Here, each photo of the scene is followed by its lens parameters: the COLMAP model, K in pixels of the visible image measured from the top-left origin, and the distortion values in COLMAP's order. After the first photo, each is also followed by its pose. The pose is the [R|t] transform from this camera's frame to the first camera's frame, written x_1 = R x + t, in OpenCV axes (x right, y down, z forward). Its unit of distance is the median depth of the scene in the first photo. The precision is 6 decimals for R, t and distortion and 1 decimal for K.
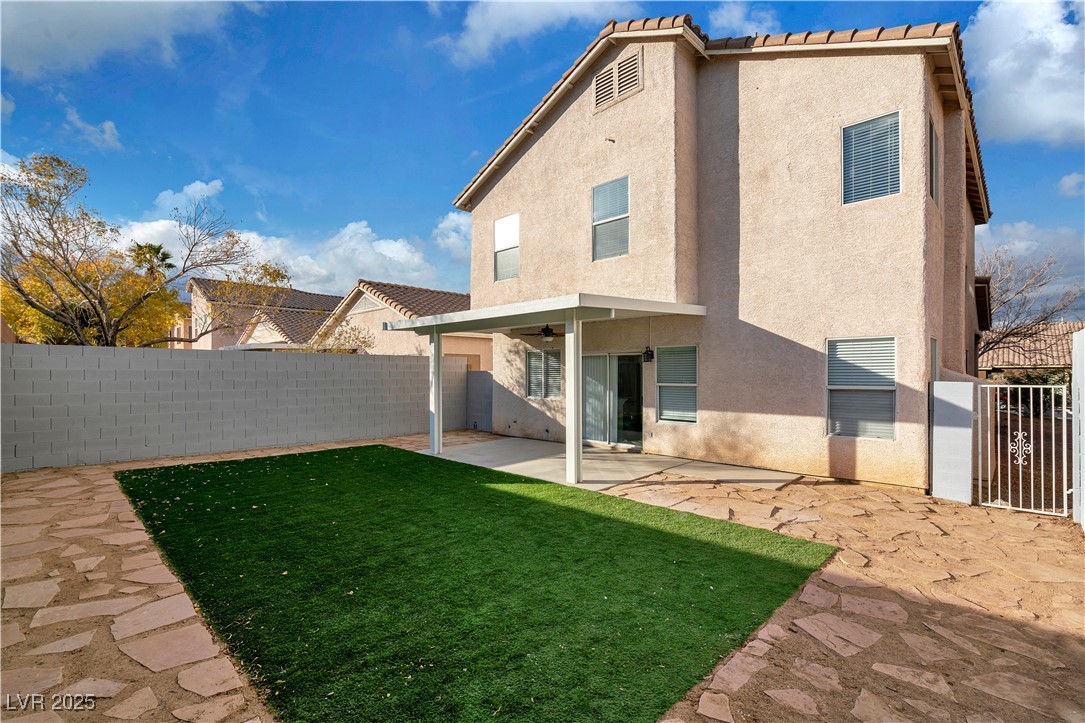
lens RADIAL K [[492.7, 0, 542.5], [0, 492.7, 371.5], [0, 0, 1]] dist [-0.004804, 0.001756]
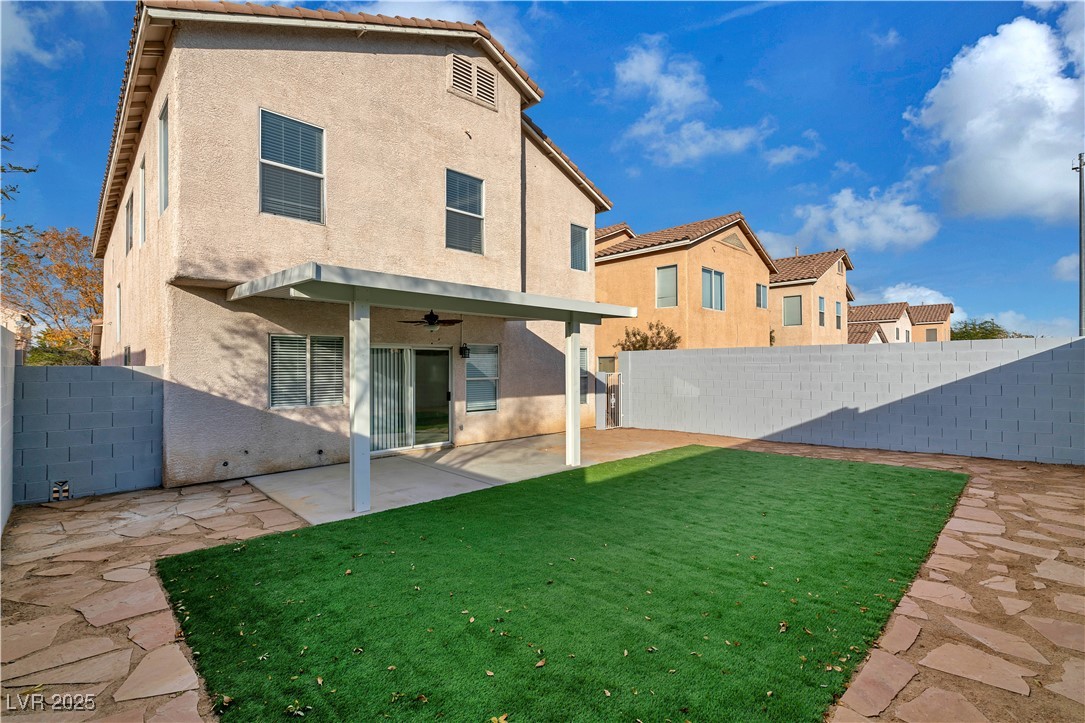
lens RADIAL K [[492.7, 0, 537.6], [0, 492.7, 358.8], [0, 0, 1]] dist [-0.004804, 0.001756]
pose [[0.017132, 0.013960, 0.999756, -0.837595], [-0.001012, 0.999902, -0.013945, -0.001488], [-0.999853, -0.000773, 0.017145, 0.832939]]
